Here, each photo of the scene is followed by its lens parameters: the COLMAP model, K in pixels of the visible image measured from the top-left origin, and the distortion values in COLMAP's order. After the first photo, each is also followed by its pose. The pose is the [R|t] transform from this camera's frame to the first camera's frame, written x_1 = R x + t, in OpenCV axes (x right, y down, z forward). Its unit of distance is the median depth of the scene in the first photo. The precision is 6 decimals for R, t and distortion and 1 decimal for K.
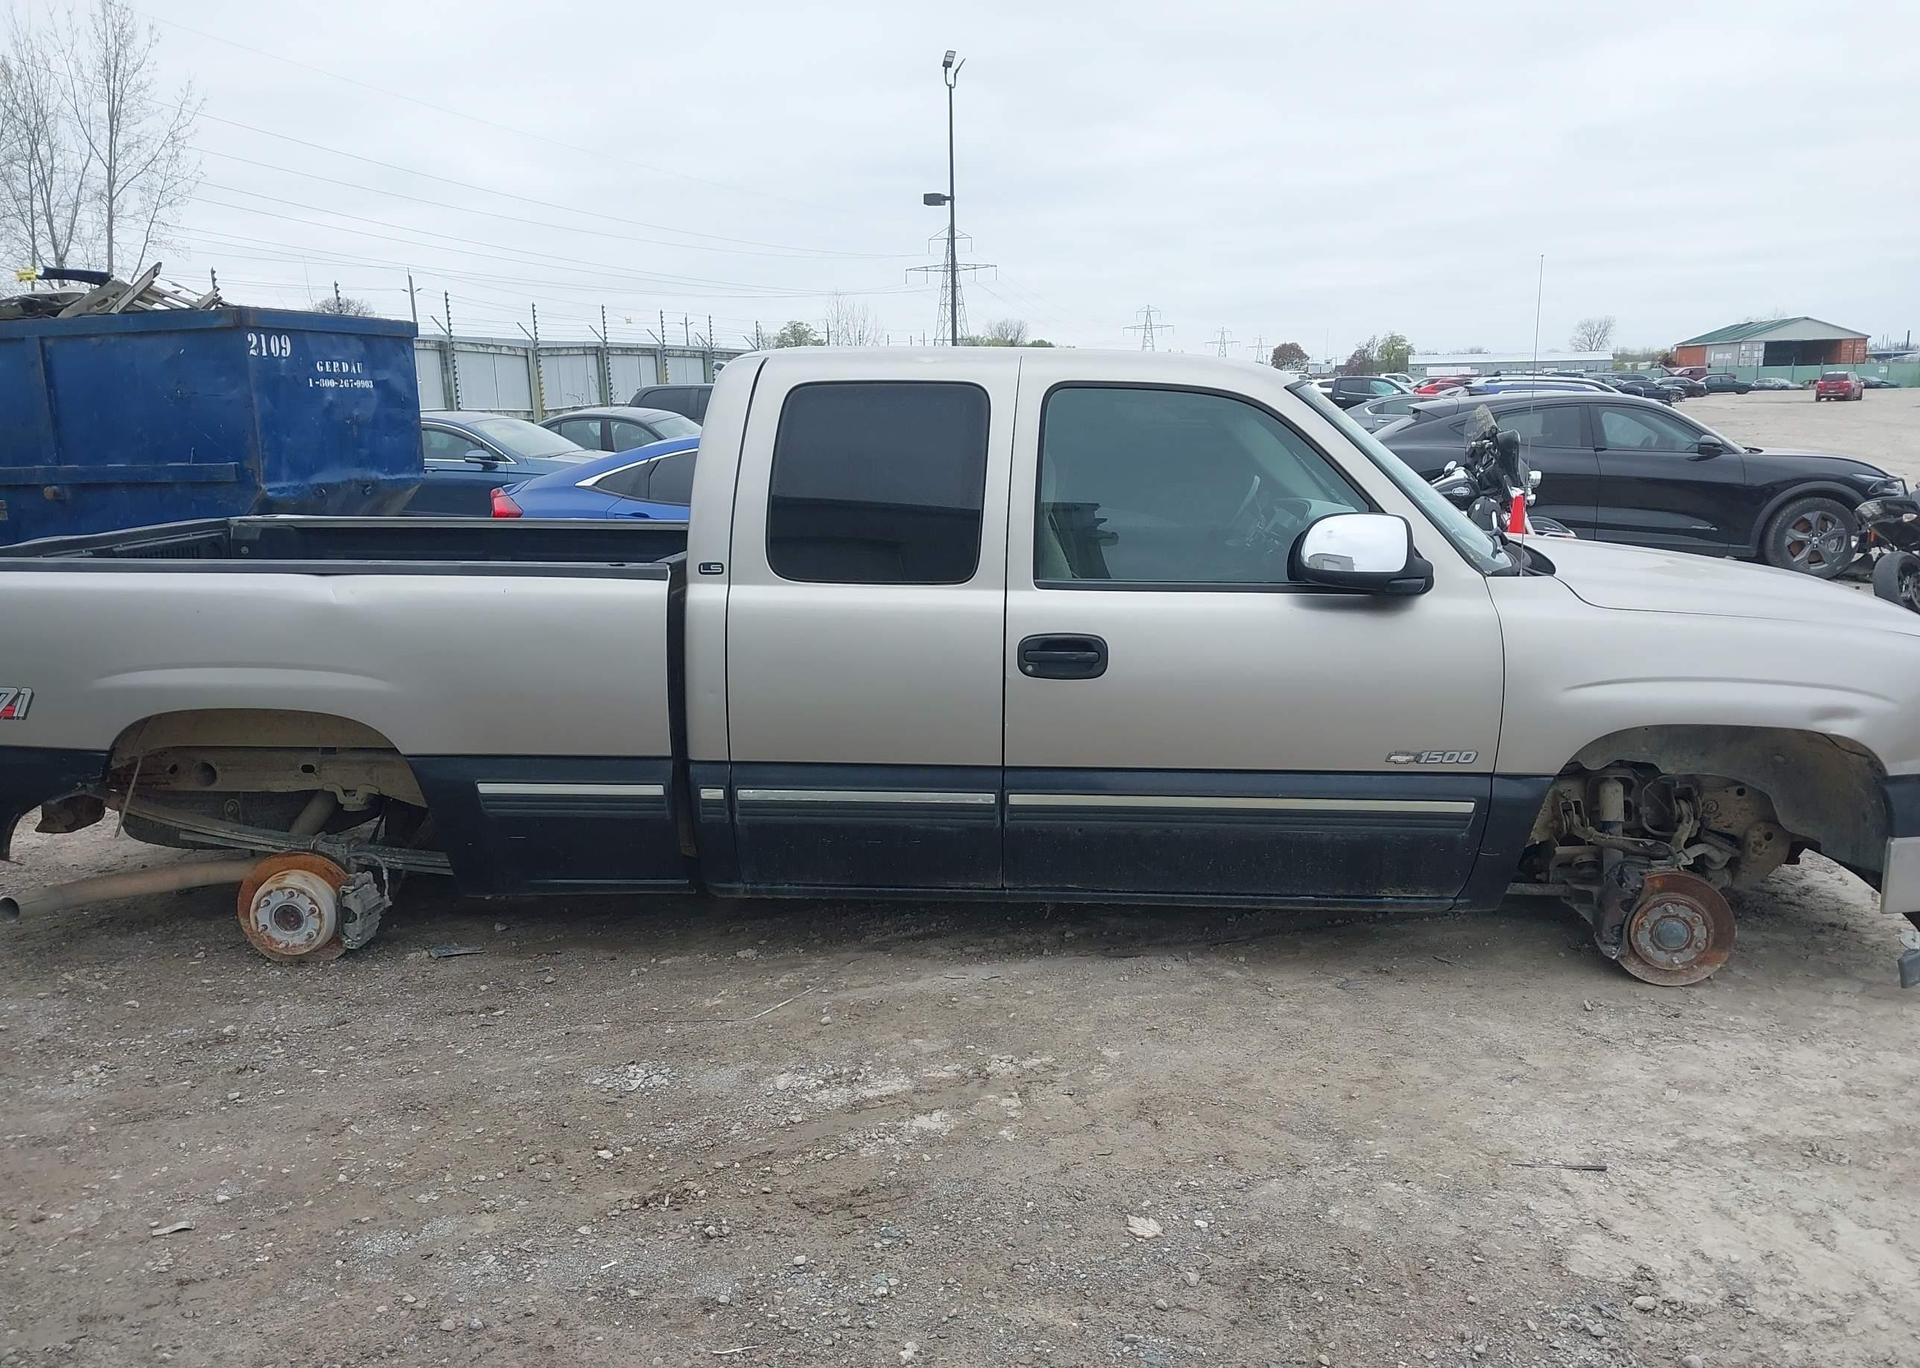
lens RADIAL K [[1526.9, 0, 963.5], [0, 1526.9, 680.9], [0, 0, 1]] dist [0.020503, -0.037251]
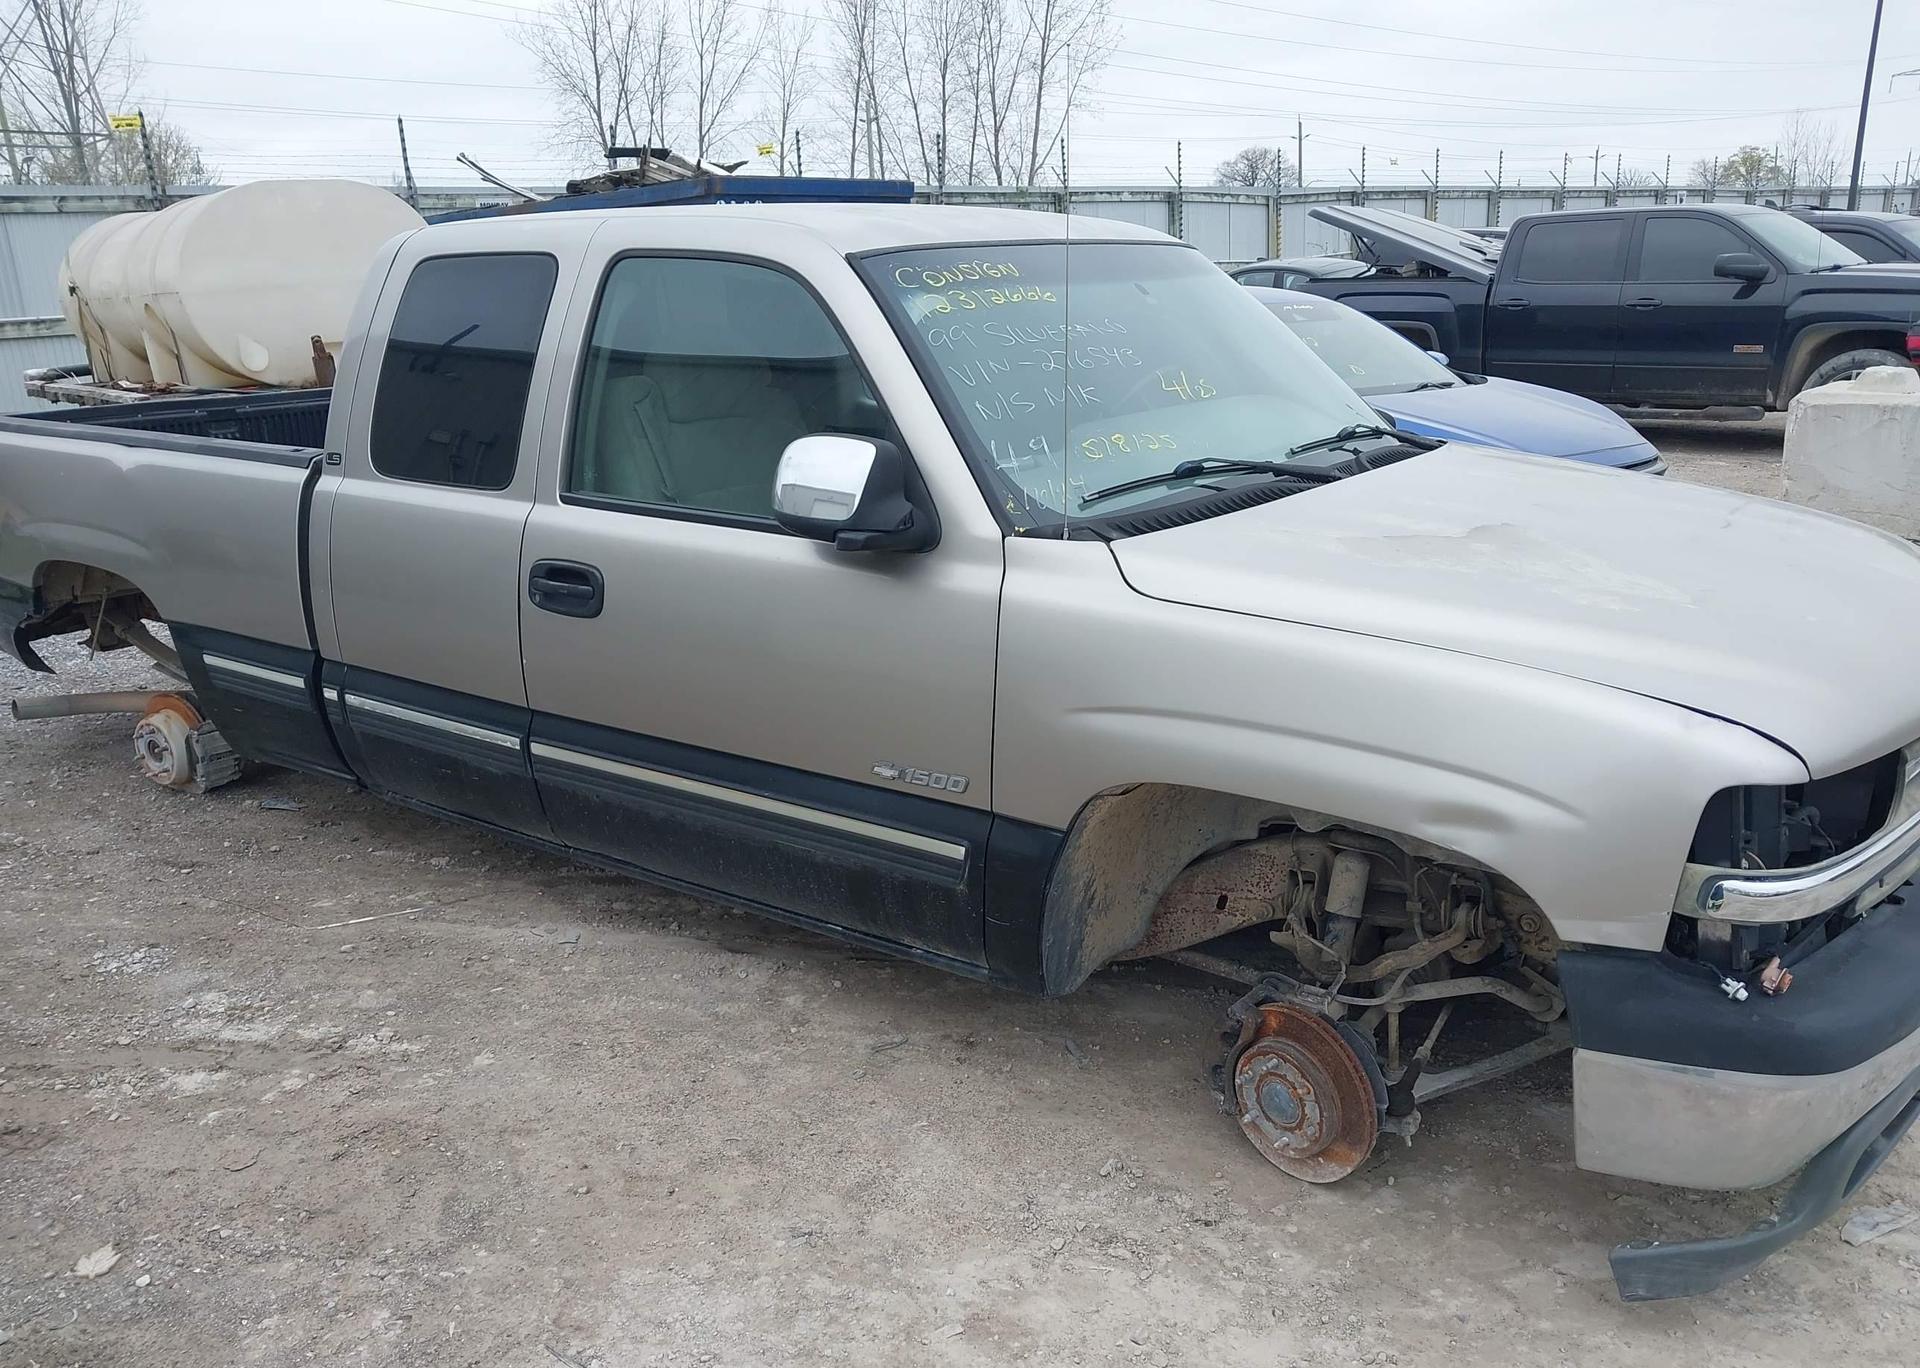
lens RADIAL K [[1532.4, 0, 969.1], [0, 1532.4, 695.4], [0, 0, 1]] dist [-0.005256, 0.011366]
pose [[0.840480, 0.132626, -0.525361, 0.669629], [-0.077381, 0.989023, 0.125880, -0.076742], [0.536289, -0.065147, 0.841517, 0.393001]]
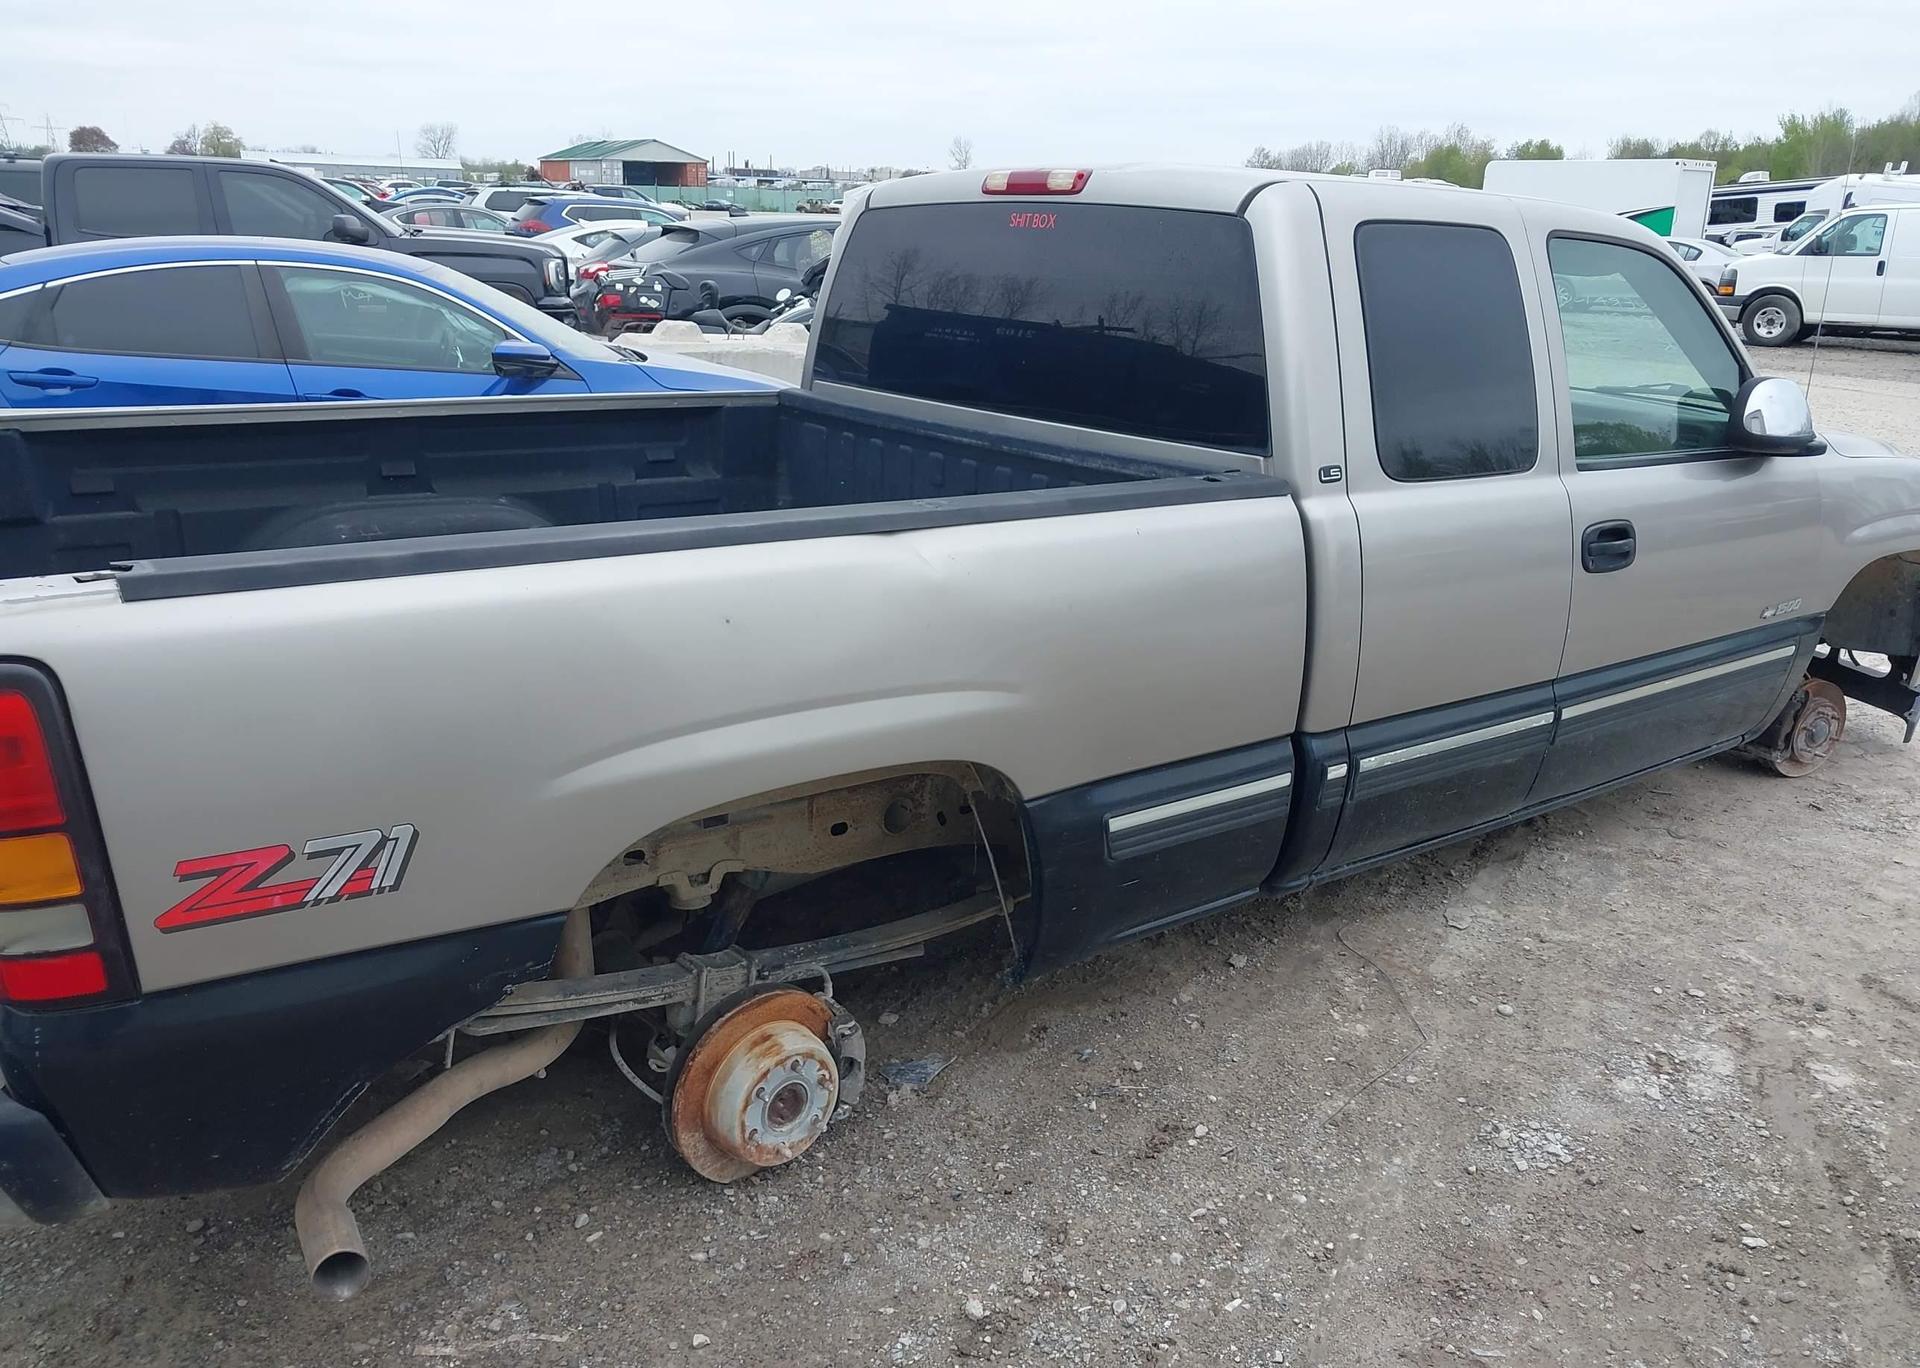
lens RADIAL K [[1532.4, 0, 969.1], [0, 1532.4, 695.4], [0, 0, 1]] dist [-0.005256, 0.011366]
pose [[0.761818, -0.157827, 0.628271, -0.768065], [0.076825, 0.985034, 0.154294, -0.094291], [-0.643220, -0.069277, 0.762541, 0.526064]]
